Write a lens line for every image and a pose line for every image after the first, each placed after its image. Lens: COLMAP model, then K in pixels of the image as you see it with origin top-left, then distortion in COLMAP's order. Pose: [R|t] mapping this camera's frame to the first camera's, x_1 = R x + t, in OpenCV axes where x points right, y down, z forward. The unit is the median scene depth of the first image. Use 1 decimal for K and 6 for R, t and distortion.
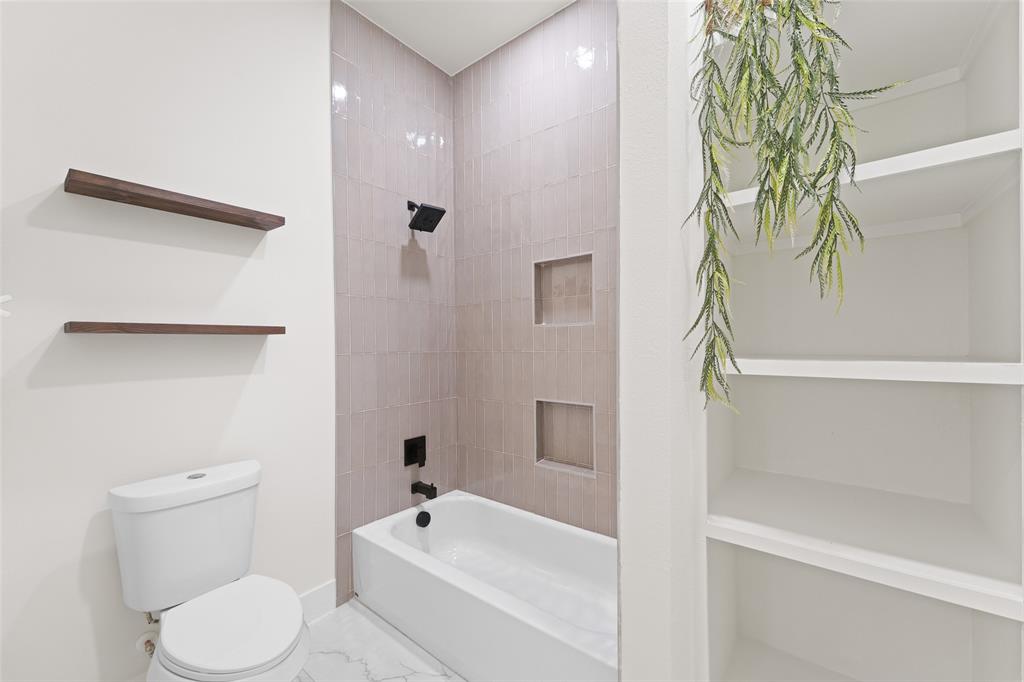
lens RADIAL K [[404.1, 0, 508.7], [0, 404.1, 337.2], [0, 0, 1]] dist [0.004865, 0.000289]
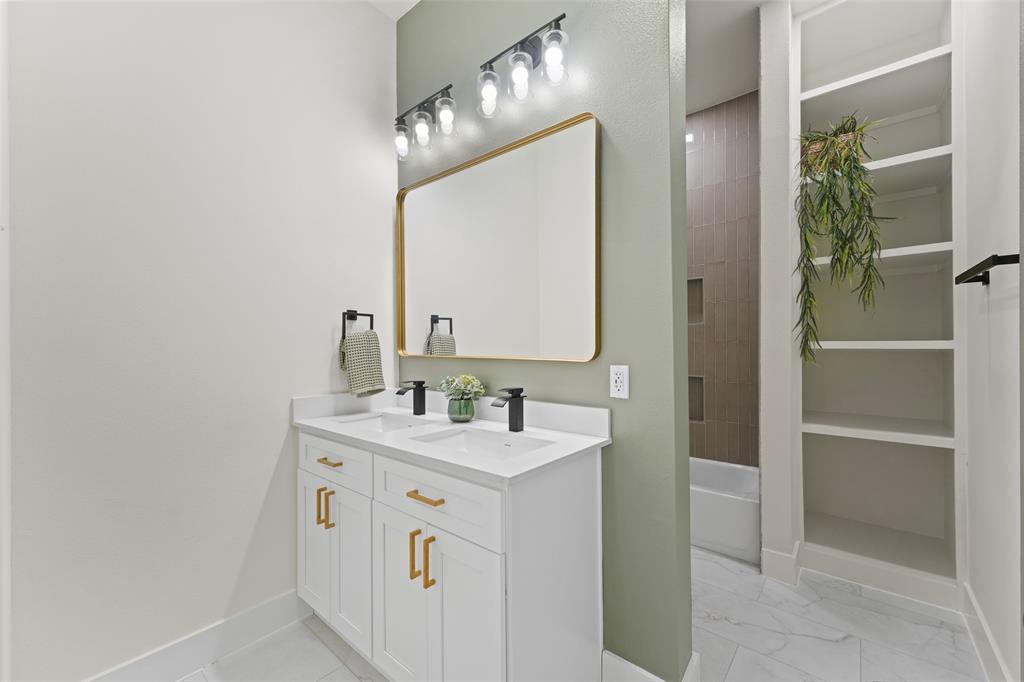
lens RADIAL K [[404.1, 0, 511.2], [0, 404.1, 338.8], [0, 0, 1]] dist [0.004865, 0.000289]
pose [[0.999605, -0.006511, -0.027340, -0.967100], [0.006657, 0.999964, 0.005237, 0.021401], [0.027305, -0.005417, 0.999612, -1.112987]]
